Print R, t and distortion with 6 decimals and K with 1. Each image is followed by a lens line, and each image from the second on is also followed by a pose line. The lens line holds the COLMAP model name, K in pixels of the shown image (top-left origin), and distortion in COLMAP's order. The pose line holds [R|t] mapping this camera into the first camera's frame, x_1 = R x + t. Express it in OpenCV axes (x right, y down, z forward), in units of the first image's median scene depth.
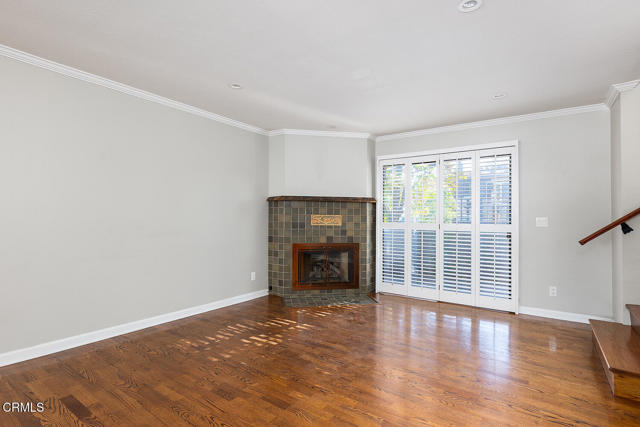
lens RADIAL K [[316.9, 0, 320.6], [0, 316.9, 215.8], [0, 0, 1]] dist [-0.002367, -0.000511]
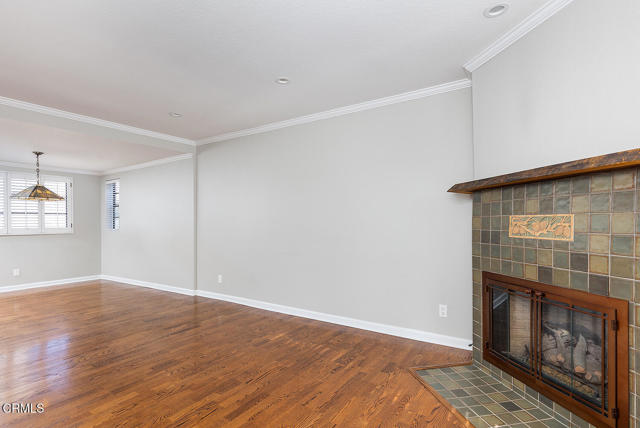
lens RADIAL K [[317.1, 0, 326.9], [0, 317.1, 226.5], [0, 0, 1]] dist [0.015433, -0.000010]
pose [[0.028218, 0.002331, -0.999599, 0.433570], [0.014857, 0.999886, 0.002751, 0.007746], [0.999491, -0.014929, 0.028180, 0.713957]]
